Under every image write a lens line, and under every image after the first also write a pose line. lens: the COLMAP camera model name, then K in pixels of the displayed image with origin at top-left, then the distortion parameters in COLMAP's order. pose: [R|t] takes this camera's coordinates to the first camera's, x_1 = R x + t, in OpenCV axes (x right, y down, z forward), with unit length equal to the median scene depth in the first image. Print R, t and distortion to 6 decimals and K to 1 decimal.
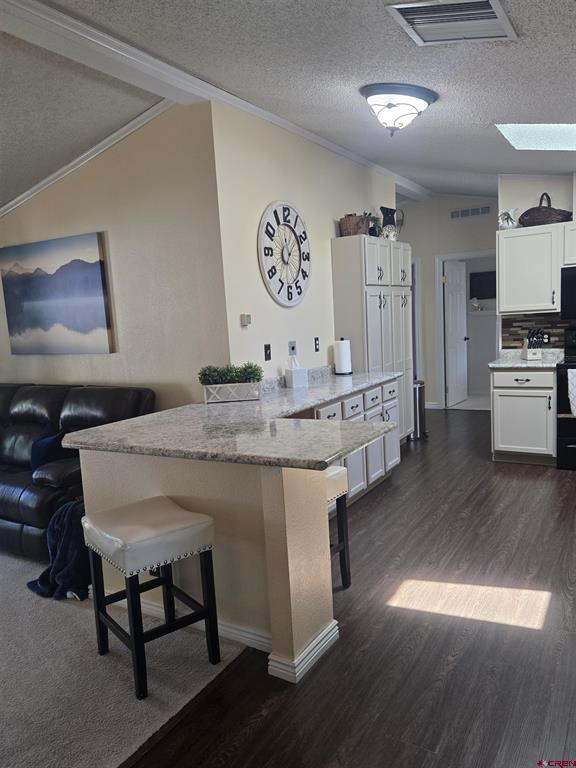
lens RADIAL K [[558.9, 0, 283.4], [0, 558.9, 389.1], [0, 0, 1]] dist [0.061568, -0.087618]
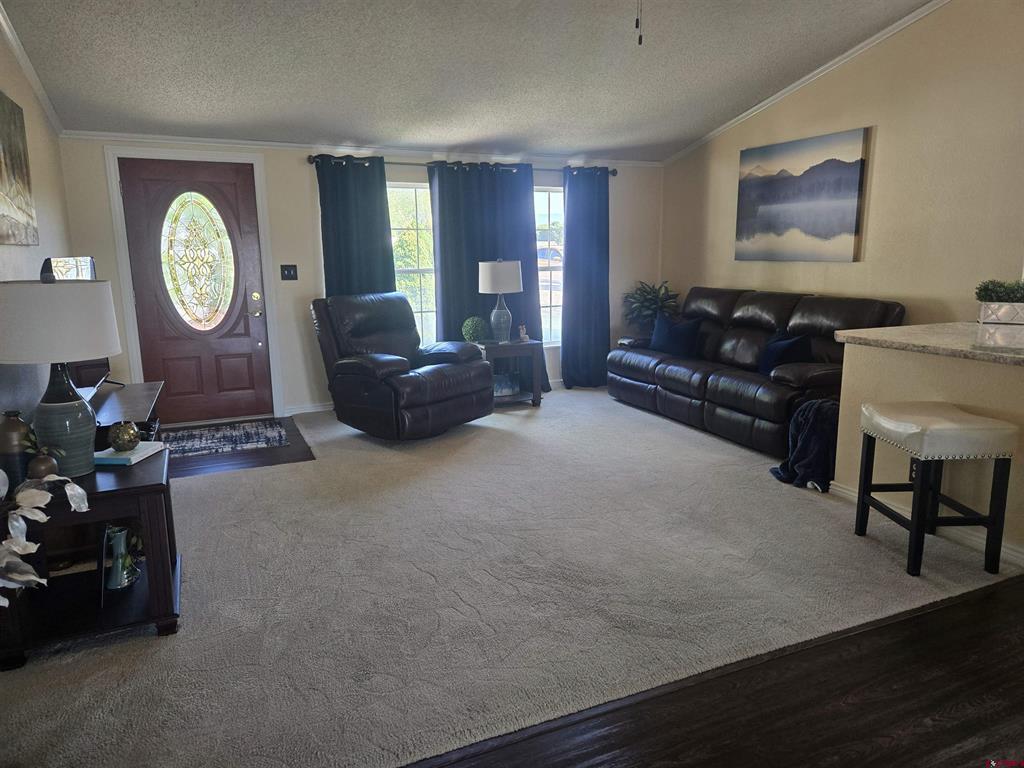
lens RADIAL K [[700.0, 0, 512.0], [0, 700.0, 384.0], [0, 0, 1]] dist [0.038206, -0.001219]
pose [[0.827618, 0.152500, -0.540178, -0.103892], [-0.109922, 0.987784, 0.110451, 0.062020], [0.550423, -0.032033, 0.834271, -0.262579]]
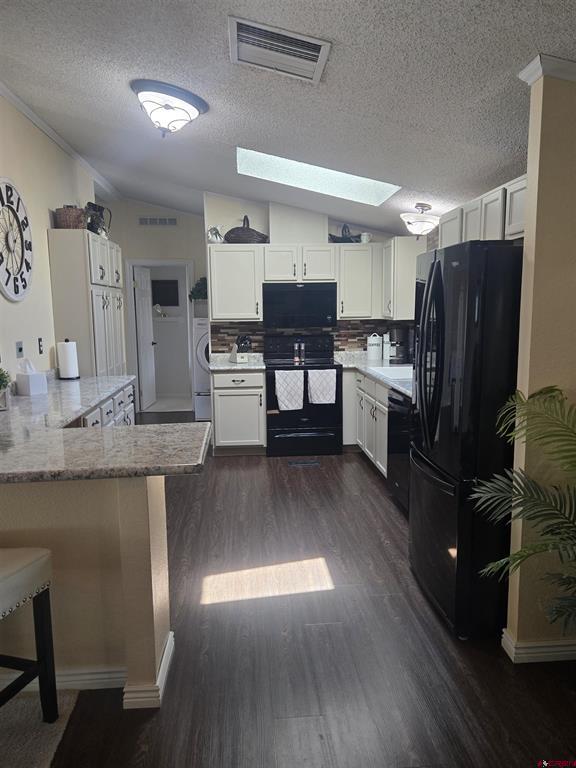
lens RADIAL K [[558.9, 0, 283.4], [0, 558.9, 389.1], [0, 0, 1]] dist [0.061568, -0.087618]
pose [[0.808415, -0.032445, 0.587717, -0.177434], [0.038177, 0.999267, 0.002652, 0.000971], [-0.587373, 0.020293, 0.809062, 0.059442]]
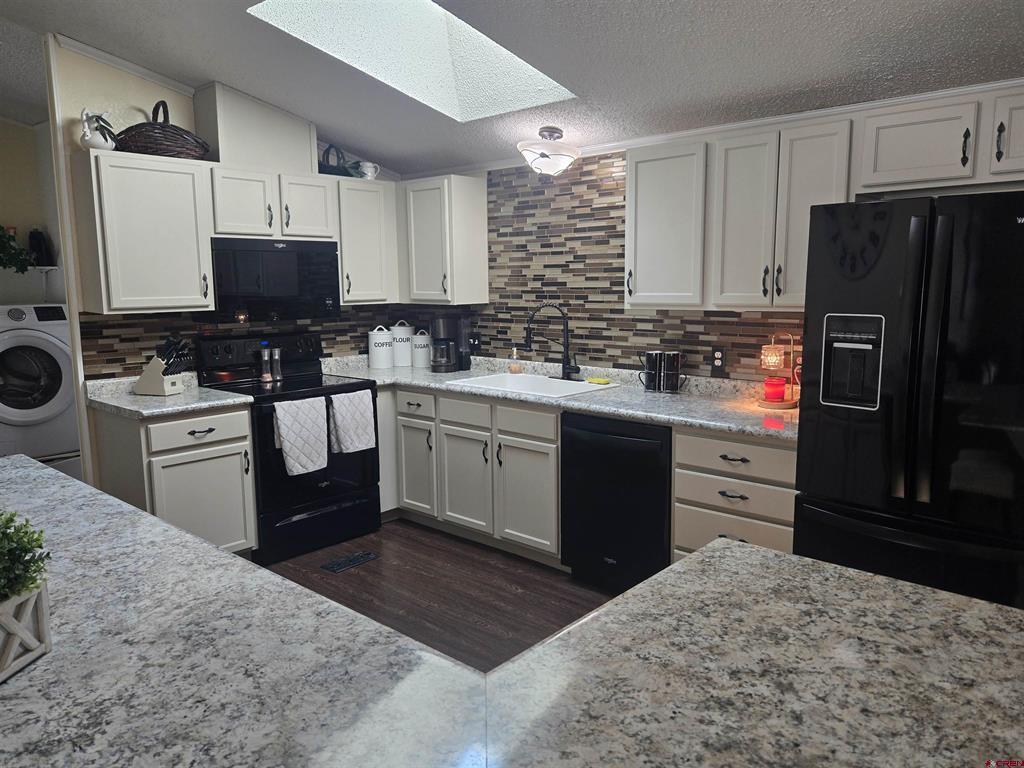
lens RADIAL K [[745.2, 0, 512.0], [0, 745.2, 384.0], [0, 0, 1]] dist [0.061568, -0.087618]
pose [[0.192341, -0.078941, 0.978148, -0.272413], [0.124921, 0.990620, 0.055383, -0.074537], [-0.973344, 0.111539, 0.200399, 0.627375]]
